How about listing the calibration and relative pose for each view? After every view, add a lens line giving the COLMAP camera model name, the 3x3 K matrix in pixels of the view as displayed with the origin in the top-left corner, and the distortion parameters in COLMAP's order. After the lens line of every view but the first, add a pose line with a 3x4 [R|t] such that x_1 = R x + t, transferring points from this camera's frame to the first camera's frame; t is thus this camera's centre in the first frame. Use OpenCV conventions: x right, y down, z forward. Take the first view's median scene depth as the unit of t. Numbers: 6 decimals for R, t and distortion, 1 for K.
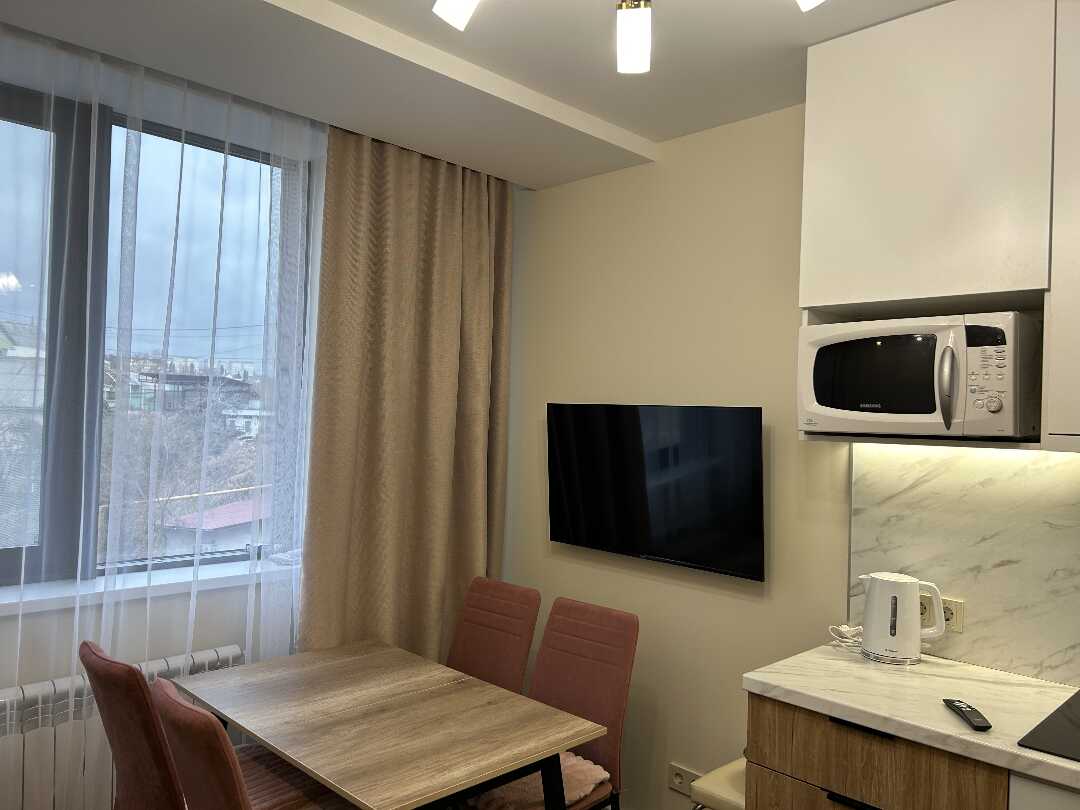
lens RADIAL K [[812.7, 0, 544.3], [0, 812.7, 406.0], [0, 0, 1]] dist [0.015109, -0.001133]
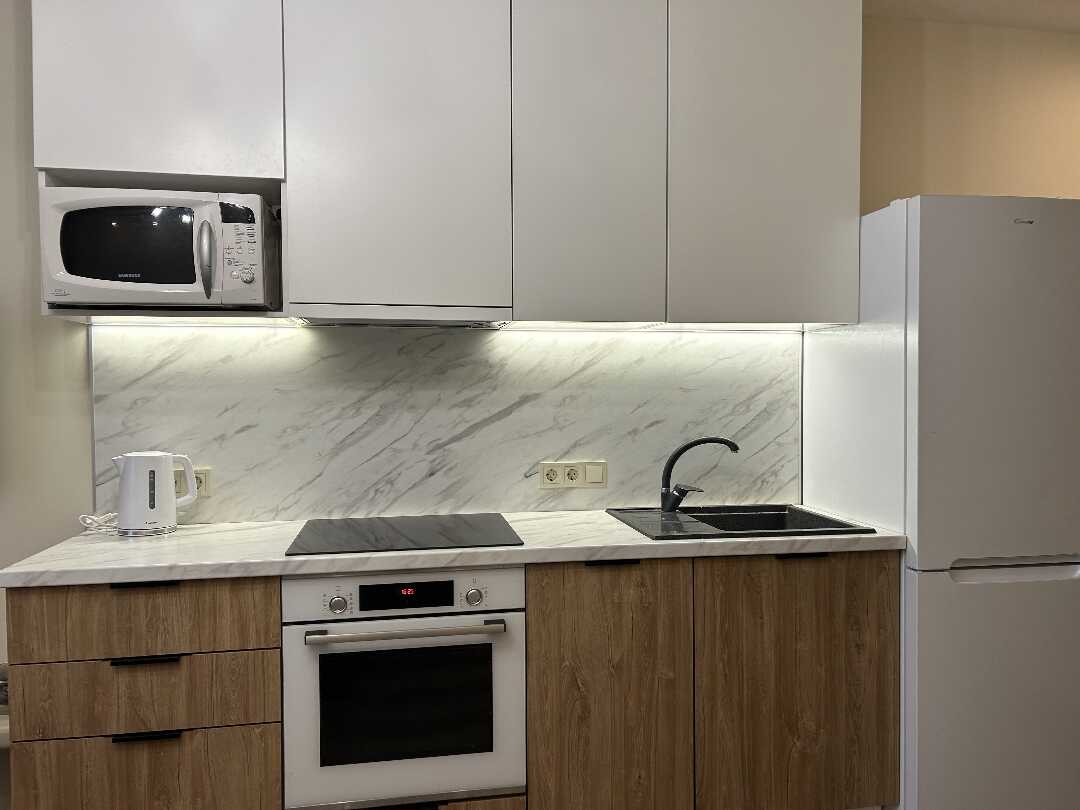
lens RADIAL K [[812.7, 0, 544.3], [0, 812.7, 406.0], [0, 0, 1]] dist [0.015109, -0.001133]
pose [[0.573344, -0.059750, 0.817133, -0.124599], [0.008220, 0.997707, 0.067186, 0.090701], [-0.819273, -0.031804, 0.572521, 0.011804]]
